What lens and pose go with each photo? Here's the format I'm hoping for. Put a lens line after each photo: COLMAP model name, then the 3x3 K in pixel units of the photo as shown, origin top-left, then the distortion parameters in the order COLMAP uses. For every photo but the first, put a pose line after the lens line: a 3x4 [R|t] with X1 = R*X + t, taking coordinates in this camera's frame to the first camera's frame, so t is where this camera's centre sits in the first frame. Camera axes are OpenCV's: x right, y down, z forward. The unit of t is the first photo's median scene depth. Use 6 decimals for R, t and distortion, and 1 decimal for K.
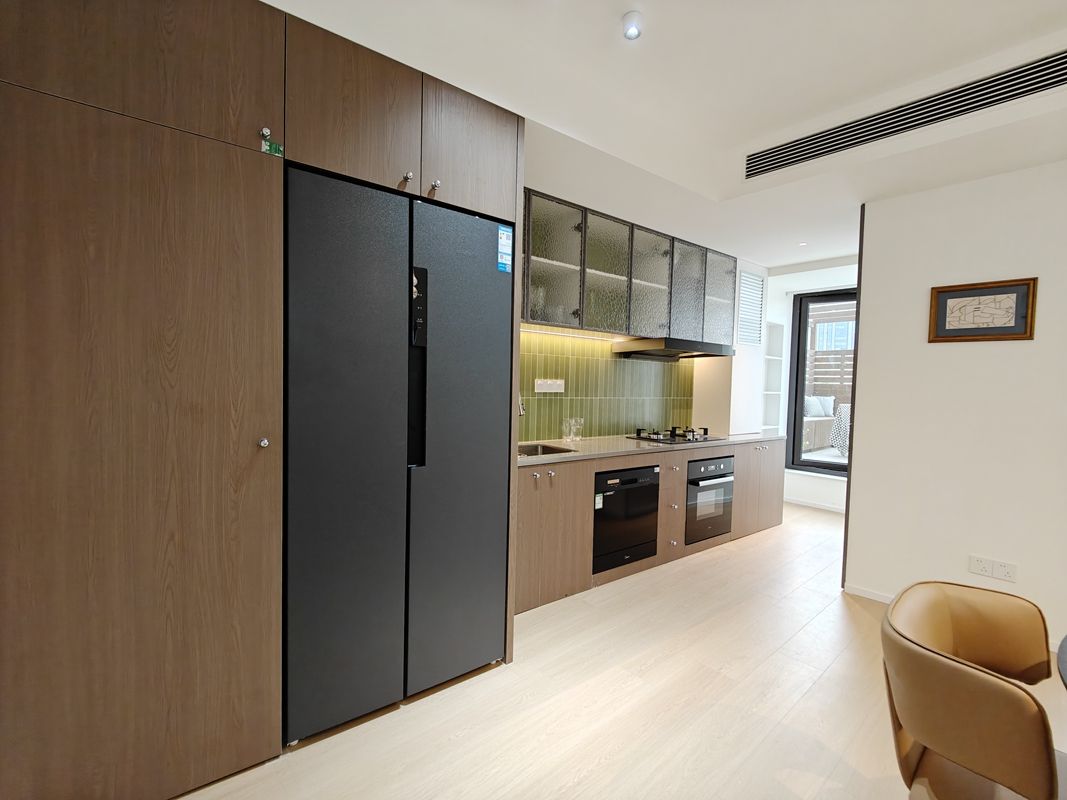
lens RADIAL K [[462.7, 0, 524.8], [0, 462.7, 399.4], [0, 0, 1]] dist [0.005664, -0.003289]
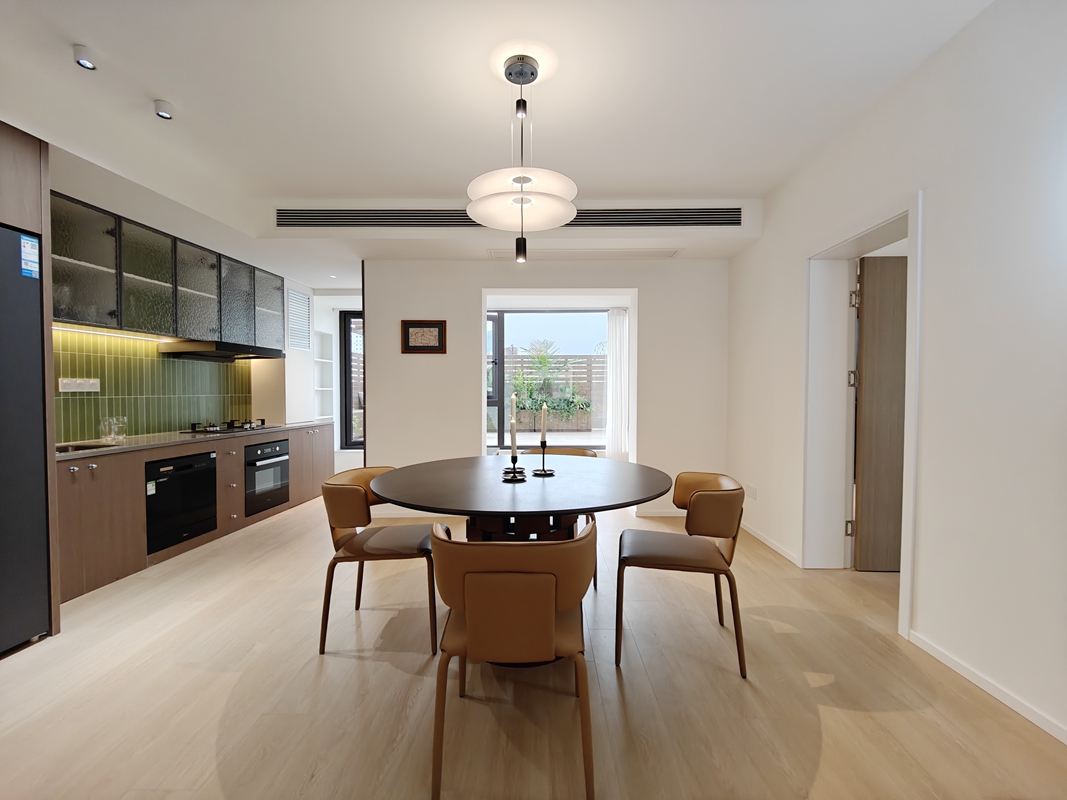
lens RADIAL K [[462.7, 0, 528.3], [0, 462.7, 399.0], [0, 0, 1]] dist [0.005664, -0.003289]
pose [[0.657475, -0.041424, 0.752337, -0.062044], [0.045599, 0.998845, 0.015148, 0.029299], [-0.752096, 0.024346, 0.658604, -0.354189]]
